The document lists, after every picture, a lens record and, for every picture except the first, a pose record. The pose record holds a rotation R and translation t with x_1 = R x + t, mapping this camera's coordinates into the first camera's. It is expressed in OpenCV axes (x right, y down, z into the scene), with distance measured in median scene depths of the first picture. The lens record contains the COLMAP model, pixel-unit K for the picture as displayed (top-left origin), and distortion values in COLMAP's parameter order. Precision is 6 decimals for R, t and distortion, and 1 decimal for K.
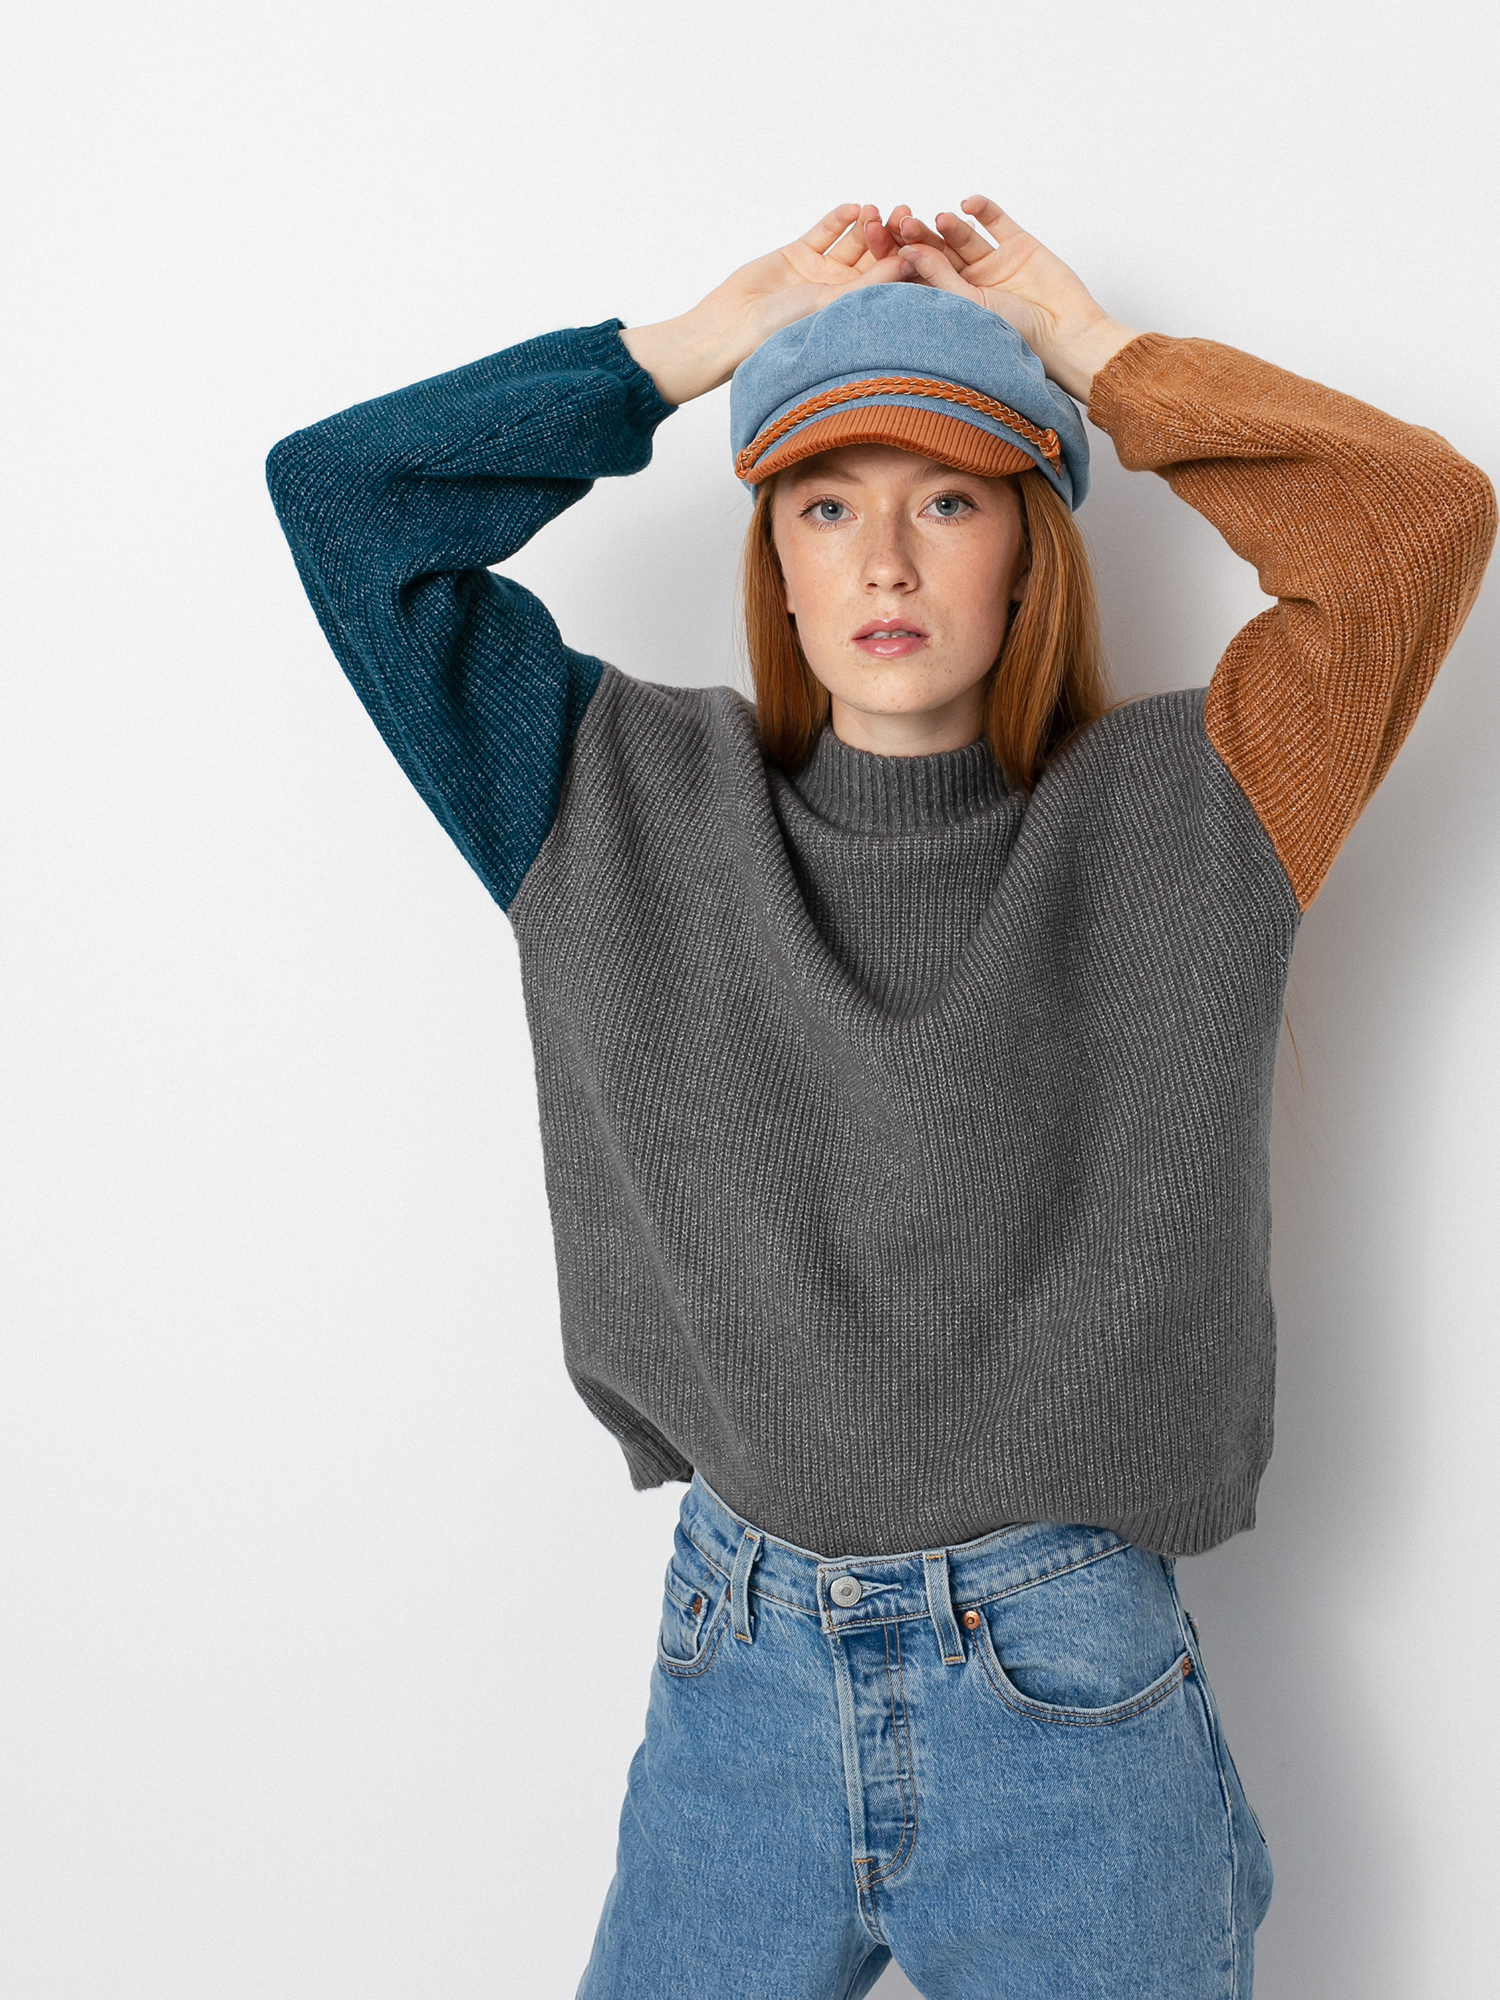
lens RADIAL K [[3143.1, 0, 750.0], [0, 3143.1, 1000.0], [0, 0, 1]] dist [0.128519, 0.059888]
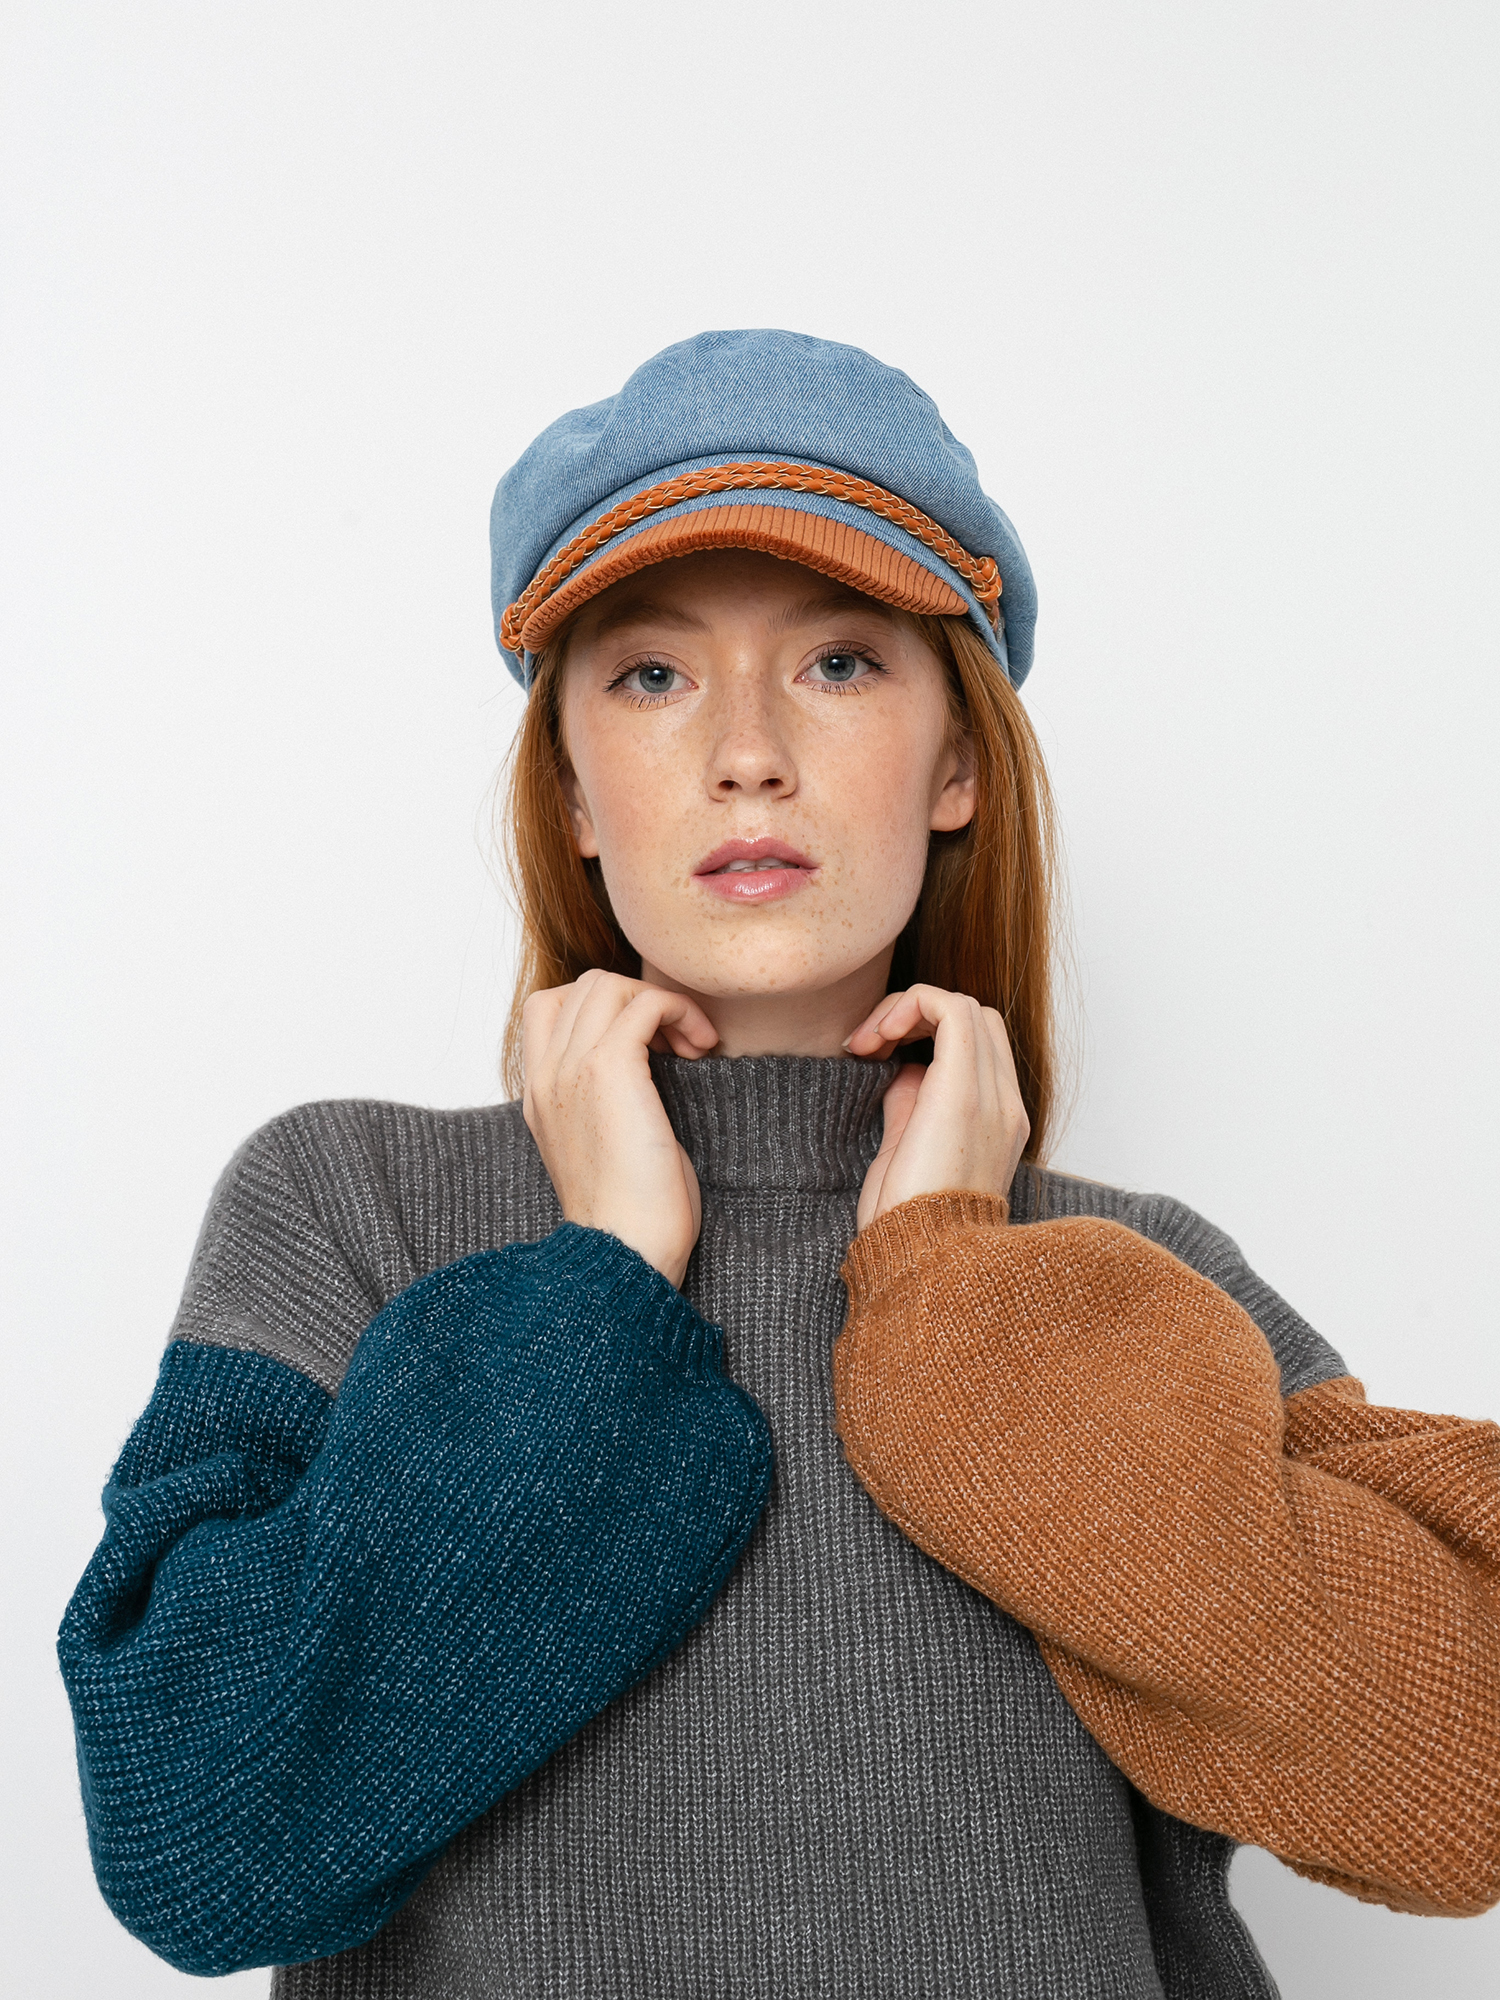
lens RADIAL K [[3143.1, 0, 750.0], [0, 3143.1, 1000.0], [0, 0, 1]] dist [0.128519, 0.059888]
pose [[0.996117, -0.020028, 0.085726, -0.011339], [0.030805, 0.991514, -0.126301, -0.009777], [-0.082469, 0.128452, 0.988281, 0.381396]]
